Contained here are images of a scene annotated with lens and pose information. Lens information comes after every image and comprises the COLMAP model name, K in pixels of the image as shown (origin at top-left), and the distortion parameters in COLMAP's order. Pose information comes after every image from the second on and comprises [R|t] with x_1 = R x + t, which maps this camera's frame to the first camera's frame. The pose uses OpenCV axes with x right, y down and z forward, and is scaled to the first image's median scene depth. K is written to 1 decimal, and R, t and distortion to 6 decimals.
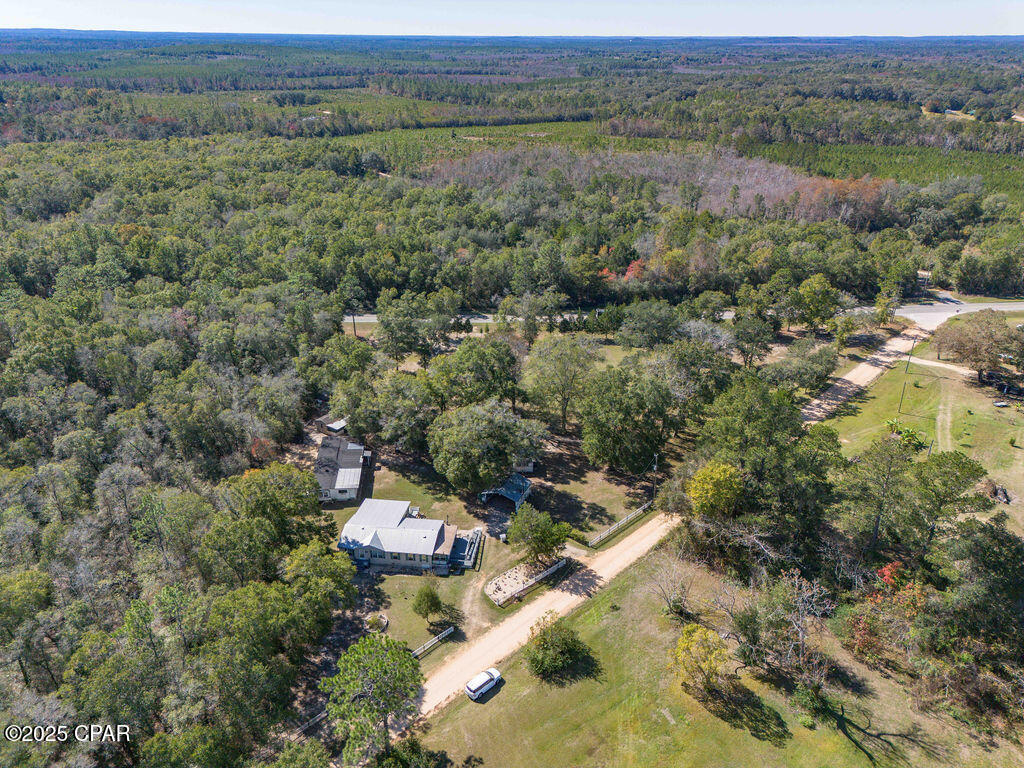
lens RADIAL K [[715.7, 0, 514.3], [0, 715.7, 380.0], [0, 0, 1]] dist [0.068649, -0.055164]
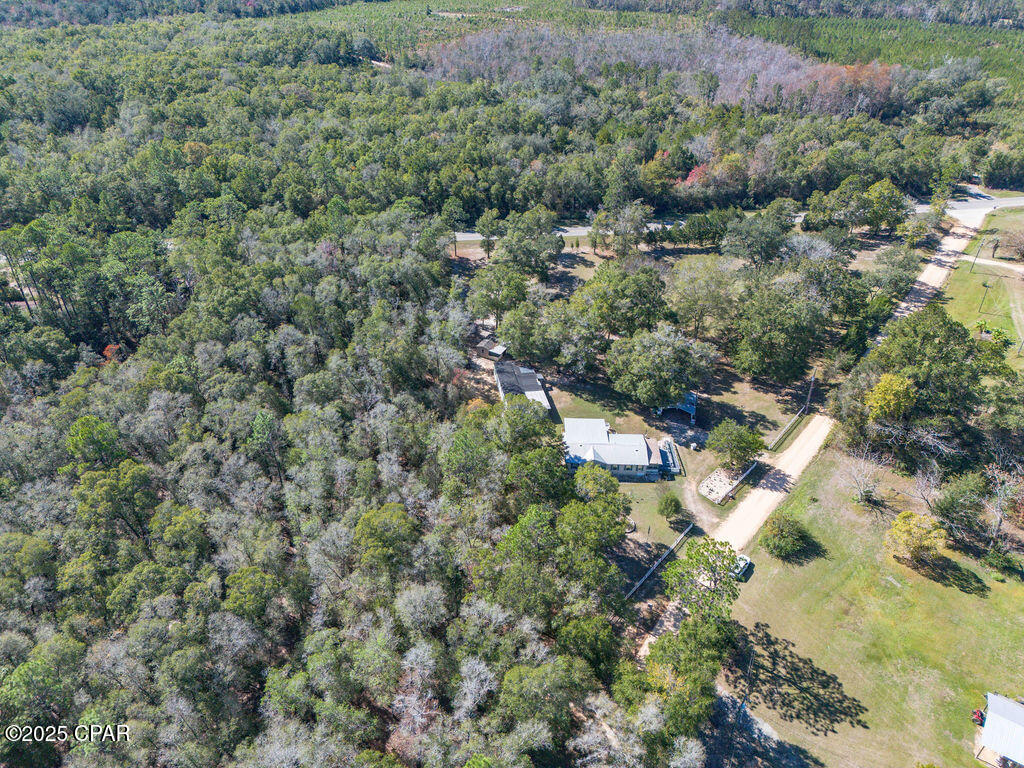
lens RADIAL K [[715.7, 0, 514.6], [0, 715.7, 379.9], [0, 0, 1]] dist [0.068649, -0.055164]
pose [[0.995431, -0.052159, 0.079979, -0.330520], [0.038412, 0.985598, 0.164685, -0.075766], [-0.087417, -0.160860, 0.983098, -0.087668]]
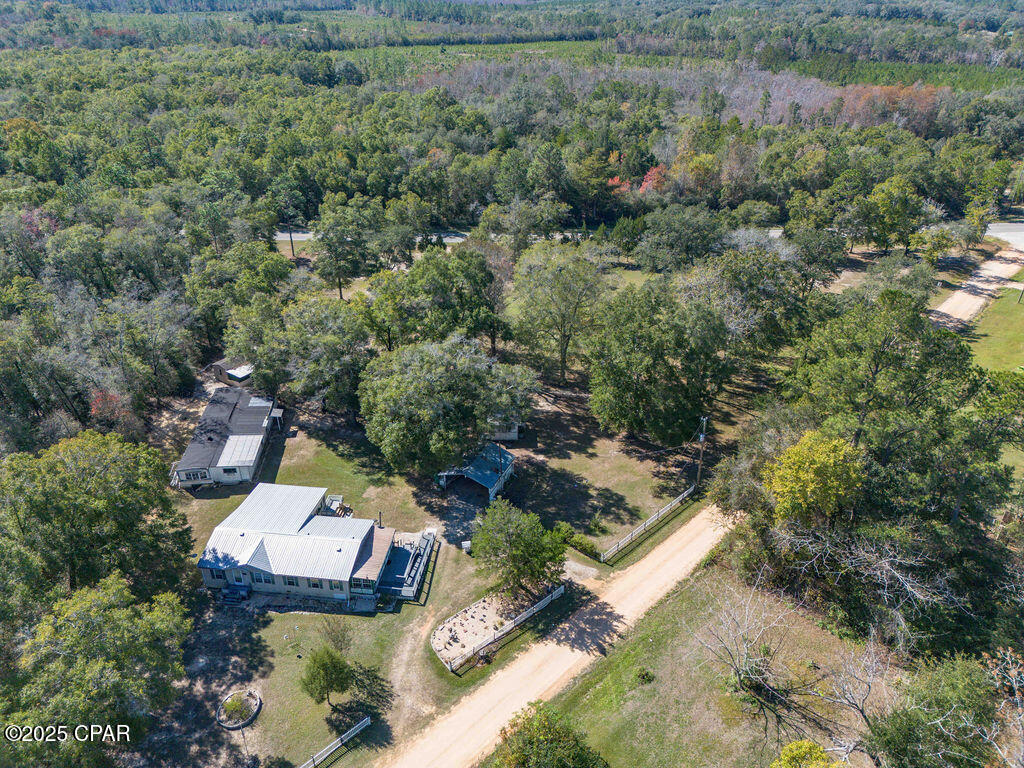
lens RADIAL K [[715.7, 0, 513.8], [0, 715.7, 381.4], [0, 0, 1]] dist [0.068649, -0.055164]
pose [[0.999996, 0.002618, 0.000771, 0.021362], [-0.002668, 0.997216, 0.074515, 0.020132], [-0.000574, -0.074516, 0.997220, 0.310798]]
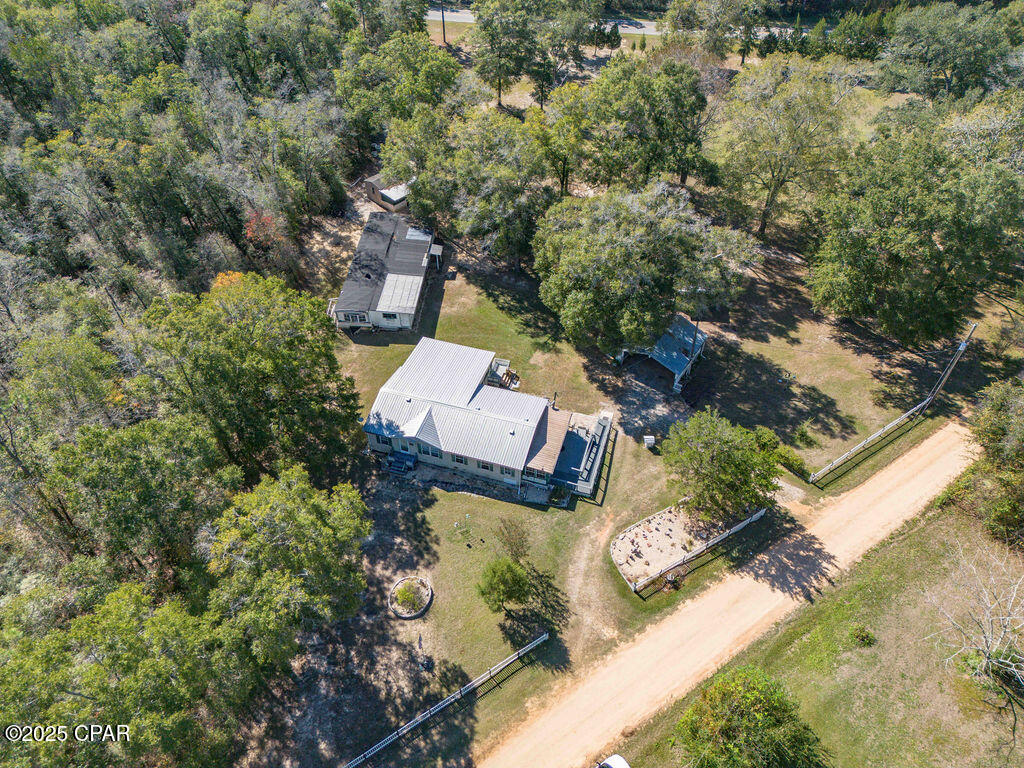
lens RADIAL K [[715.7, 0, 509.6], [0, 715.7, 378.2], [0, 0, 1]] dist [0.068649, -0.055164]
pose [[0.983487, 0.126225, -0.129693, -0.047920], [-0.073958, 0.934368, 0.348549, -0.013856], [0.165177, -0.333202, 0.928274, 0.398596]]
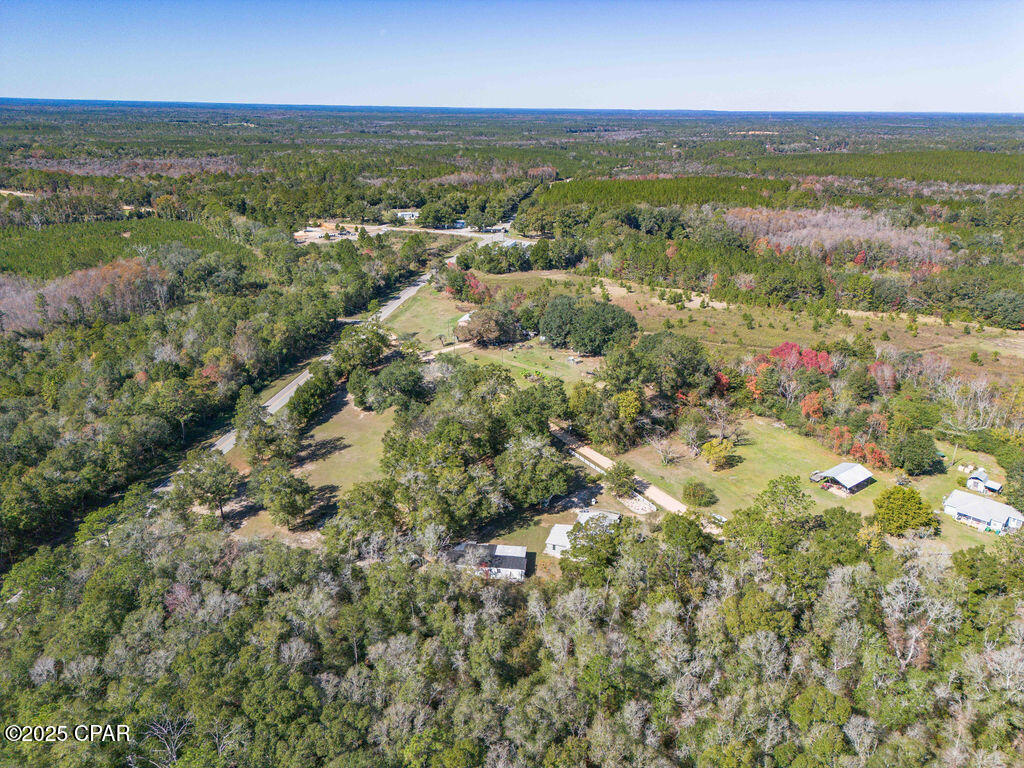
lens RADIAL K [[715.7, 0, 510.0], [0, 715.7, 386.1], [0, 0, 1]] dist [0.068649, -0.055164]
pose [[0.226497, -0.359340, 0.905303, -1.132043], [0.413619, 0.876974, 0.244613, -0.370386], [-0.881827, 0.319047, 0.347262, 0.465535]]
